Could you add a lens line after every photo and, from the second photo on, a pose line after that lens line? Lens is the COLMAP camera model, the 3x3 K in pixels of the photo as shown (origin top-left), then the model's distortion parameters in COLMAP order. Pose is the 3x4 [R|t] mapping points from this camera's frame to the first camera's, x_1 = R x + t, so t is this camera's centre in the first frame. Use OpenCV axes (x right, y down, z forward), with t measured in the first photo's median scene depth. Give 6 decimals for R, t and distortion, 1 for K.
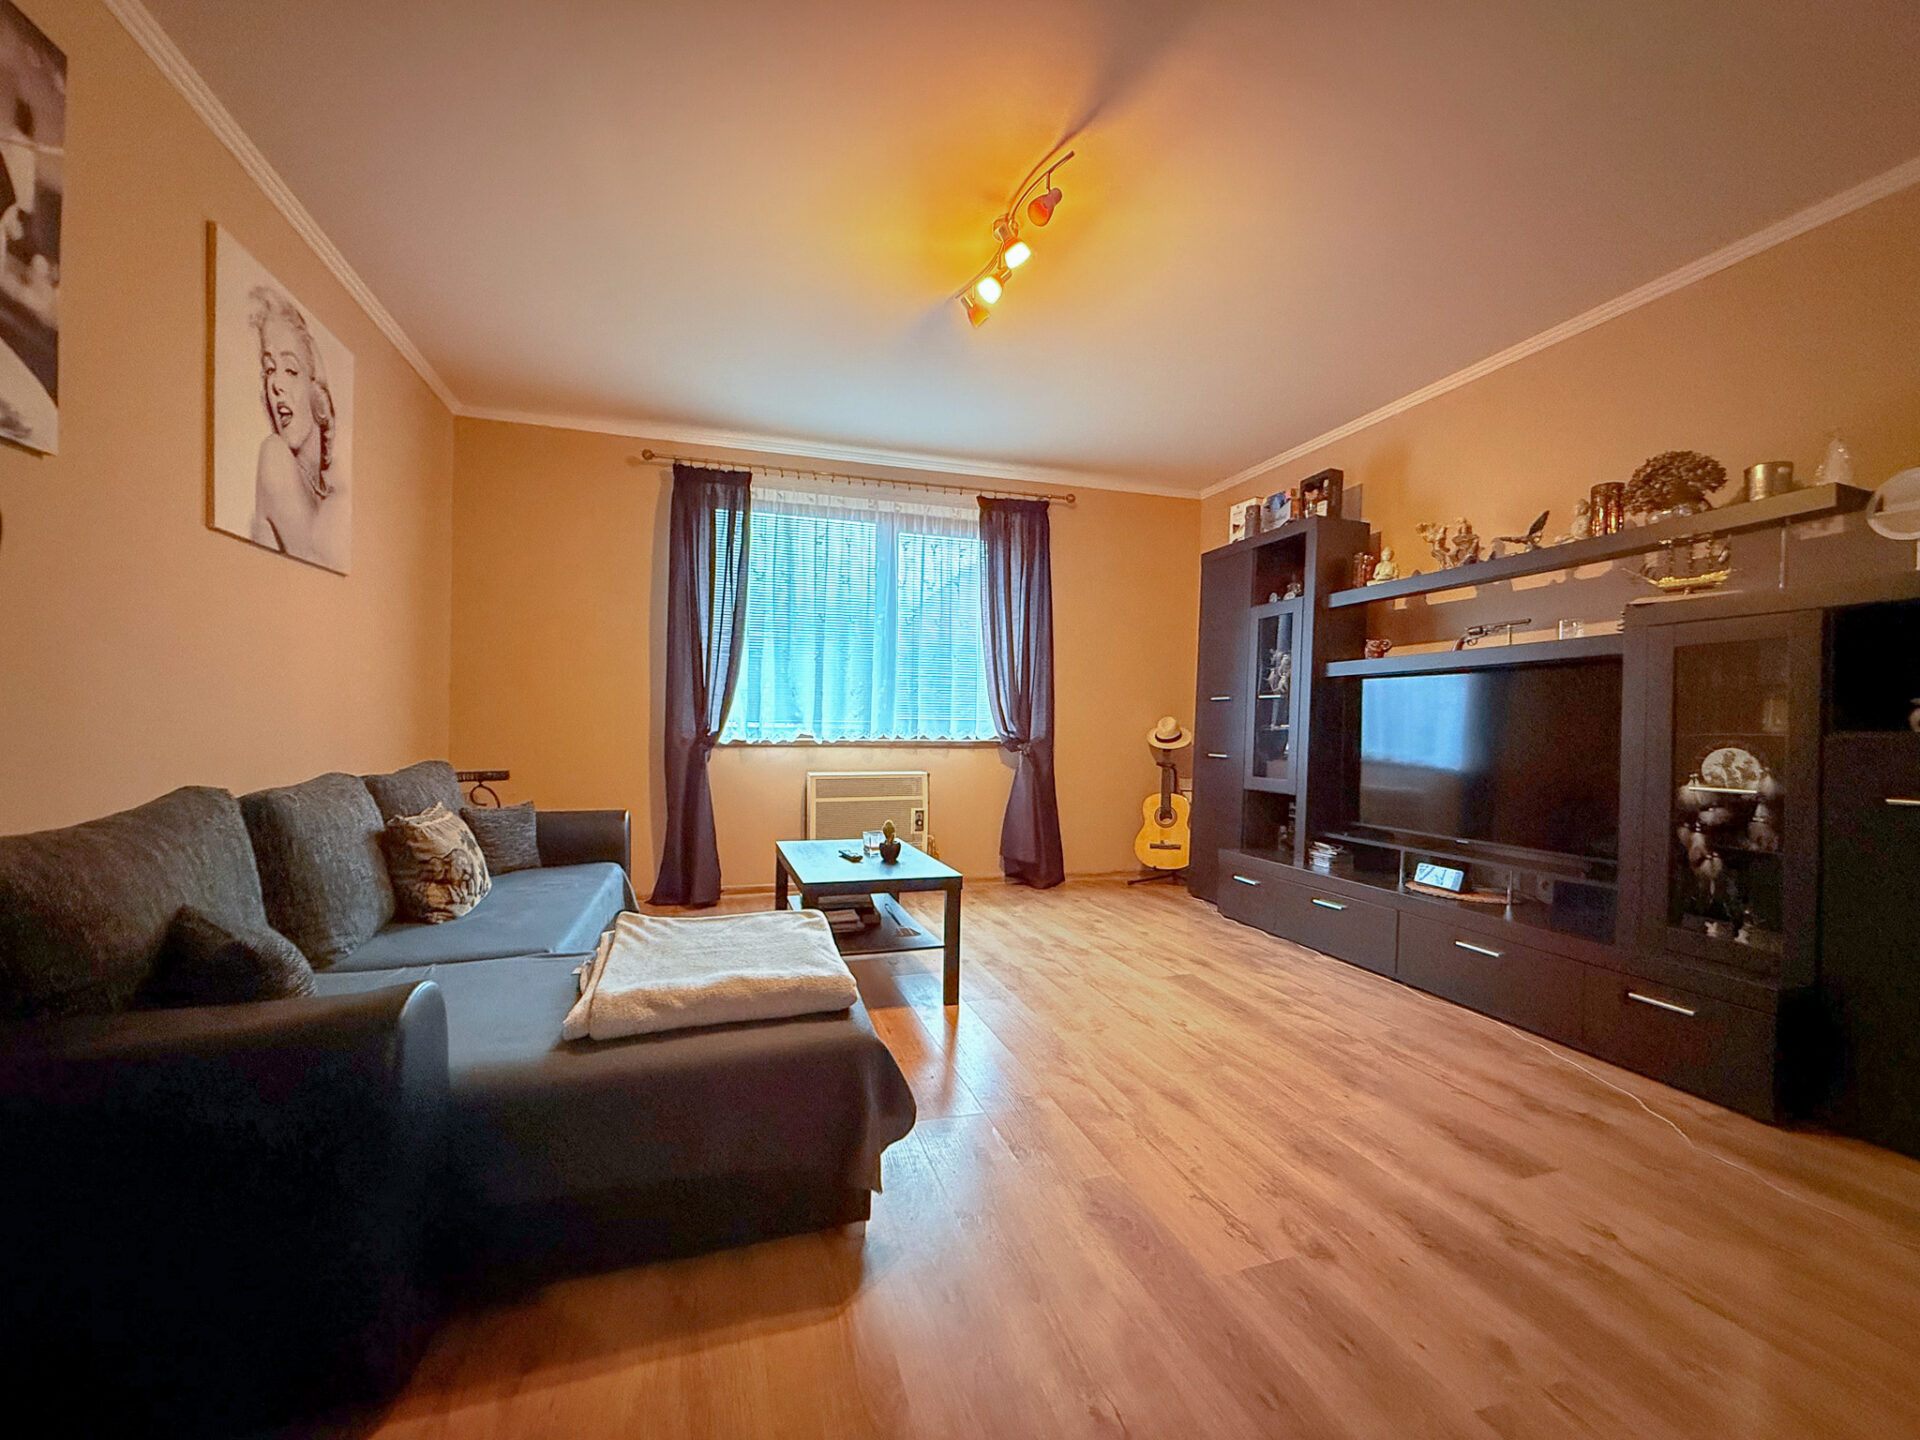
lens RADIAL K [[762.5, 0, 953.8], [0, 762.5, 723.5], [0, 0, 1]] dist [0.000326, -0.000221]
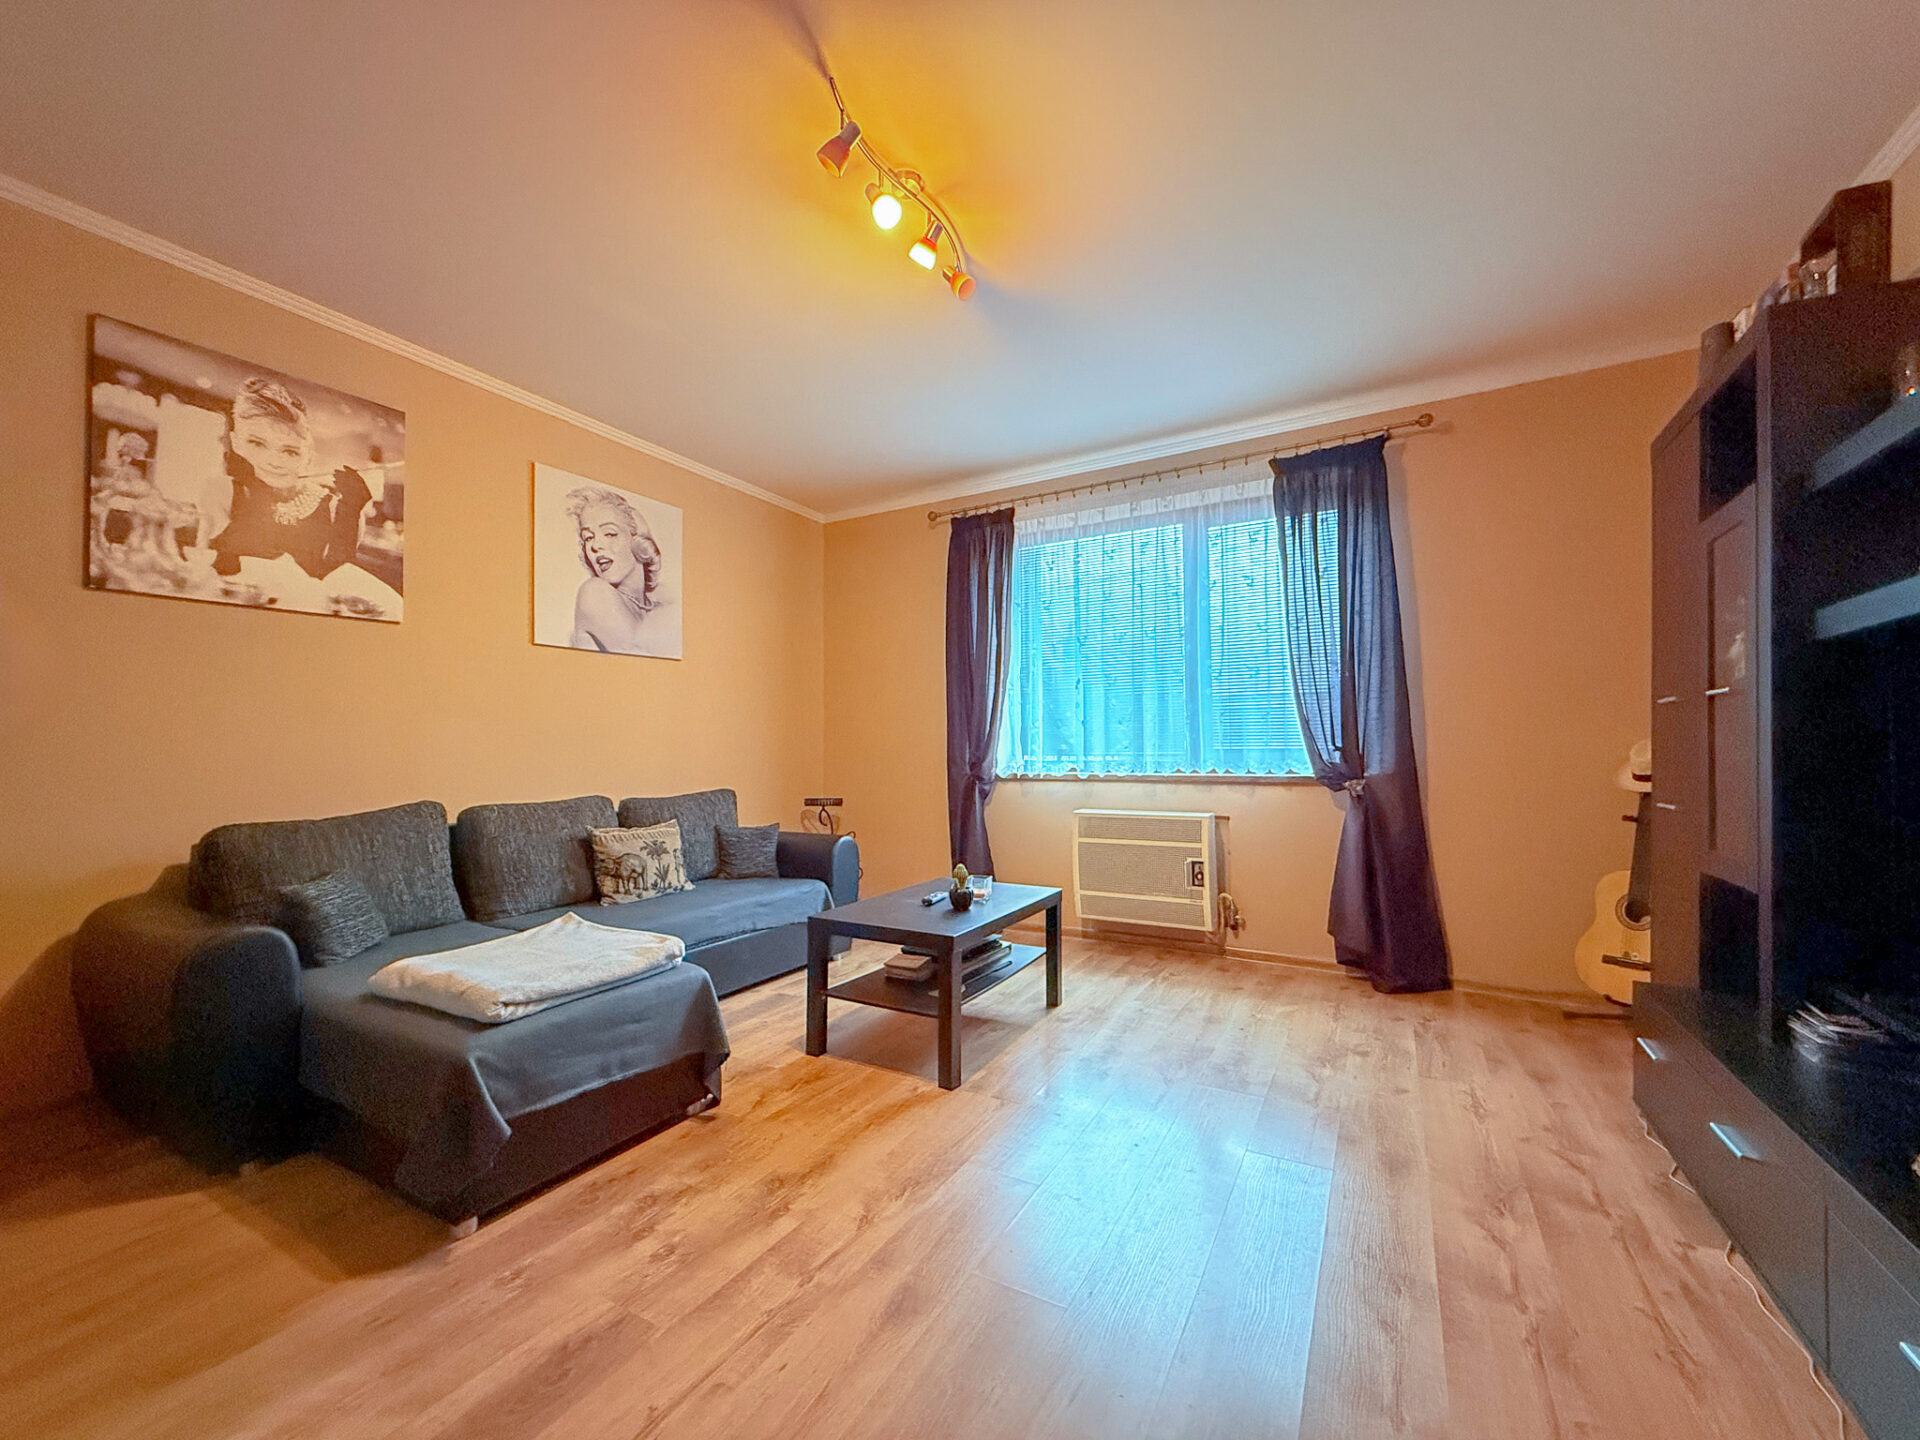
lens RADIAL K [[762.5, 0, 958.1], [0, 762.5, 724.3], [0, 0, 1]] dist [0.000326, -0.000221]
pose [[0.676780, -0.043782, -0.734882, 0.457296], [0.013180, 0.998791, -0.047367, 0.003405], [0.736067, 0.022372, 0.676539, 0.301741]]
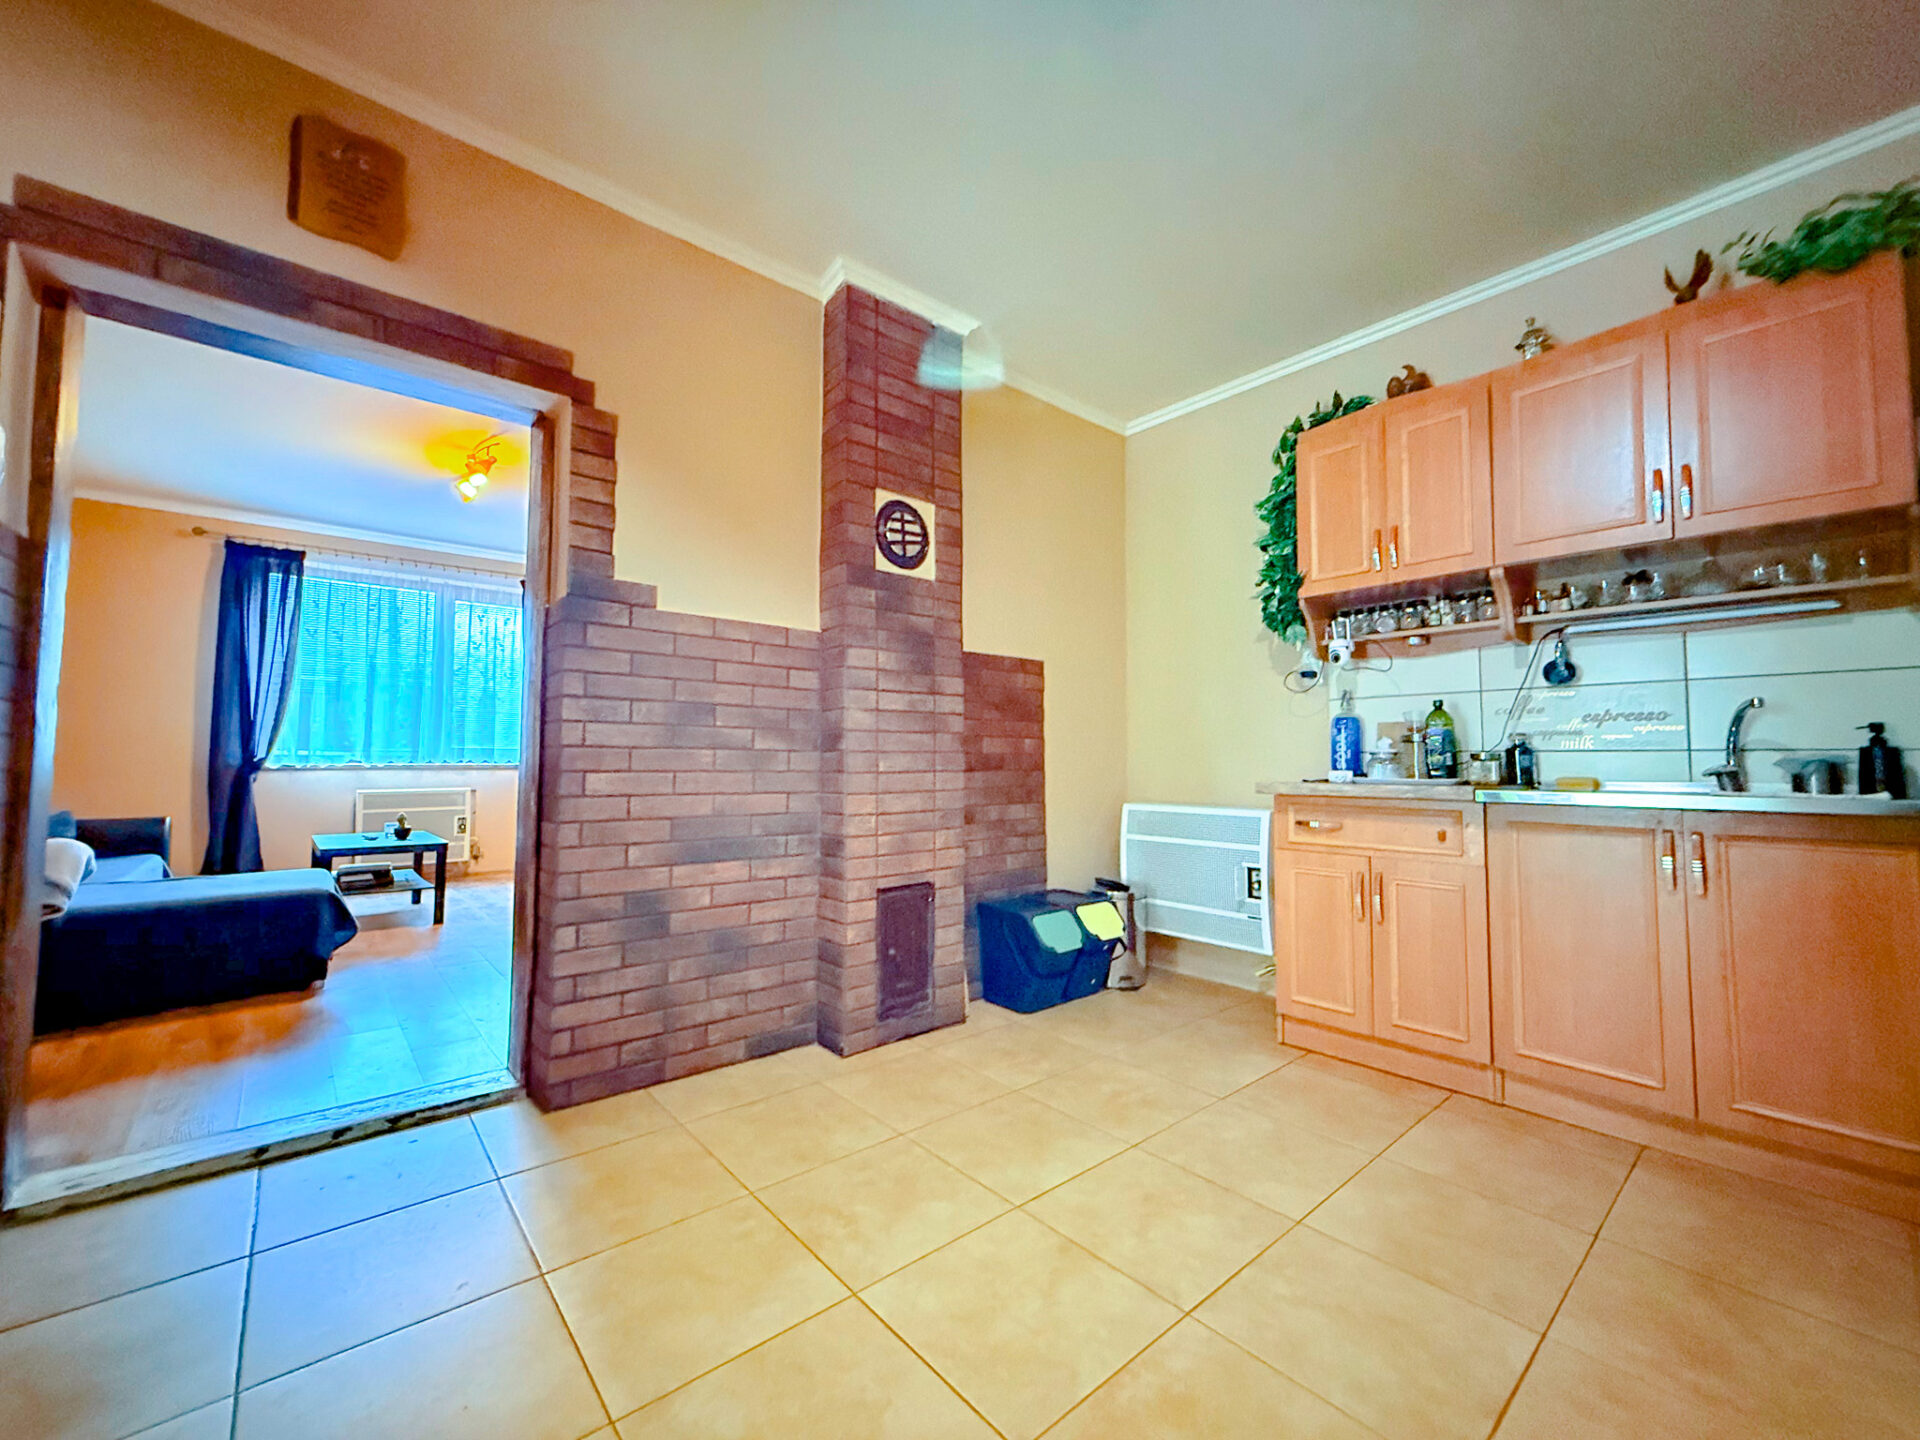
lens RADIAL K [[762.5, 0, 951.8], [0, 762.5, 720.0], [0, 0, 1]] dist [0.000326, -0.000221]
pose [[0.917829, 0.008582, 0.396883, 0.240352], [0.010604, 0.998880, -0.046122, 0.020059], [-0.396834, 0.046541, 0.916710, -0.624516]]
